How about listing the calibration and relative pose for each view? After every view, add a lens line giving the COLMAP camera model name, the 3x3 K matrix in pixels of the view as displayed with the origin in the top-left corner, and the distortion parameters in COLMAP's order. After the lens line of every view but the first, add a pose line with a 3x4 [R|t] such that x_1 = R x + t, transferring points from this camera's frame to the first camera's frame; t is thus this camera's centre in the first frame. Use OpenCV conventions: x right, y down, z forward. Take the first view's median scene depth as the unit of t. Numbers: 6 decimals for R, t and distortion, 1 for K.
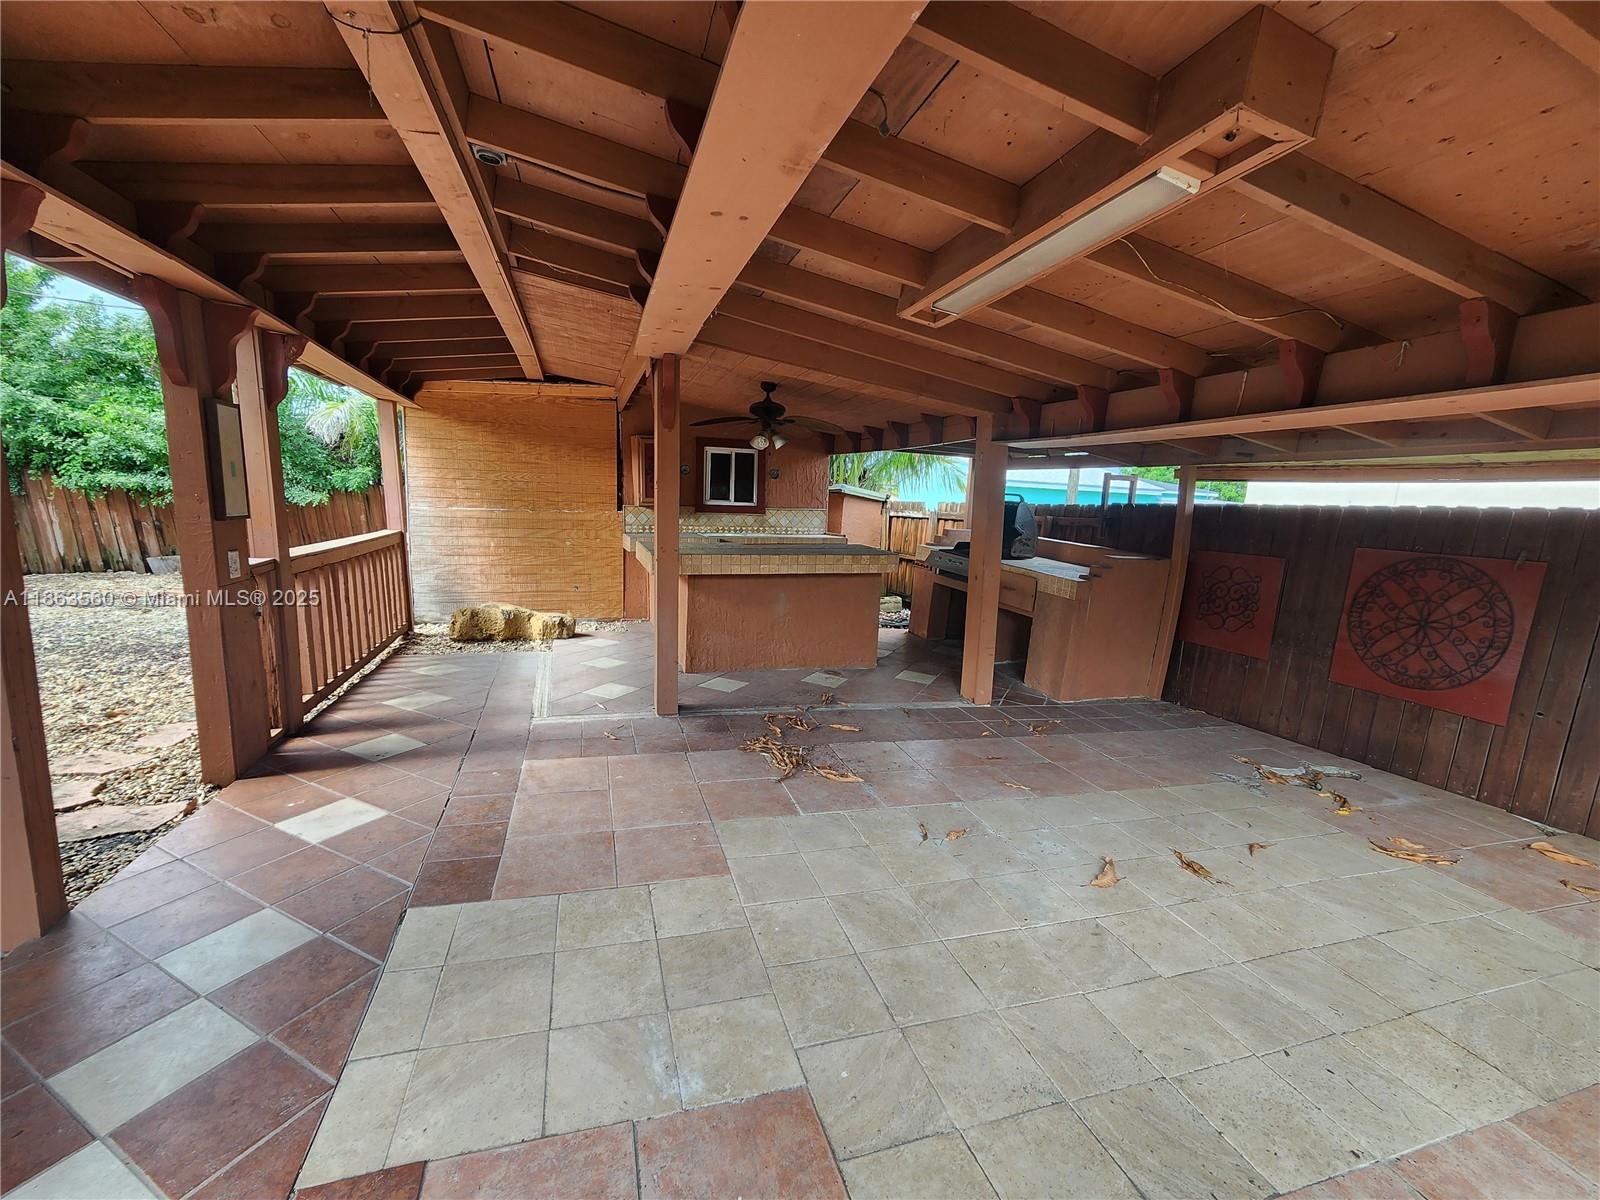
lens RADIAL K [[654.1, 0, 800.1], [0, 654.1, 610.1], [0, 0, 1]] dist [-0.000901, 0.000795]
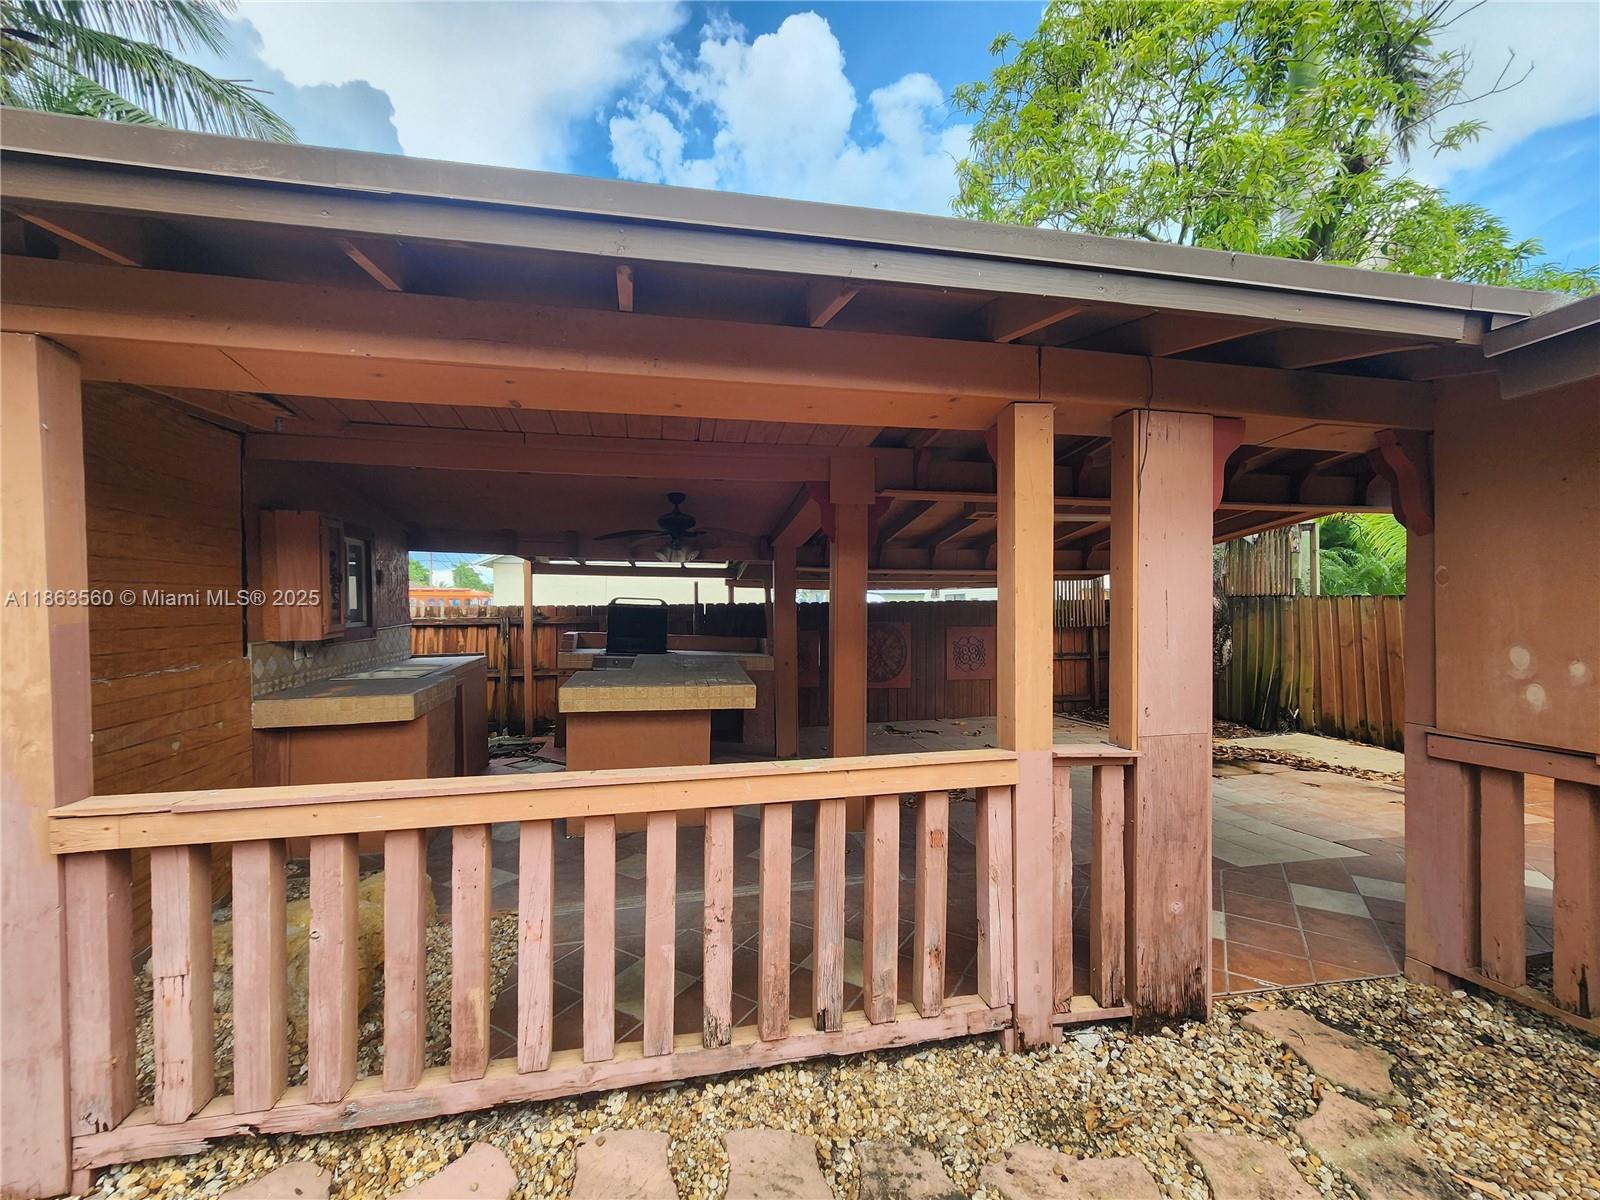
lens RADIAL K [[654.1, 0, 801.5], [0, 654.1, 602.3], [0, 0, 1]] dist [-0.000901, 0.000795]
pose [[0.120224, -0.038100, 0.992015, -0.823671], [0.171501, 0.985036, 0.017048, -0.149407], [-0.977821, 0.168082, 0.124959, 0.616279]]
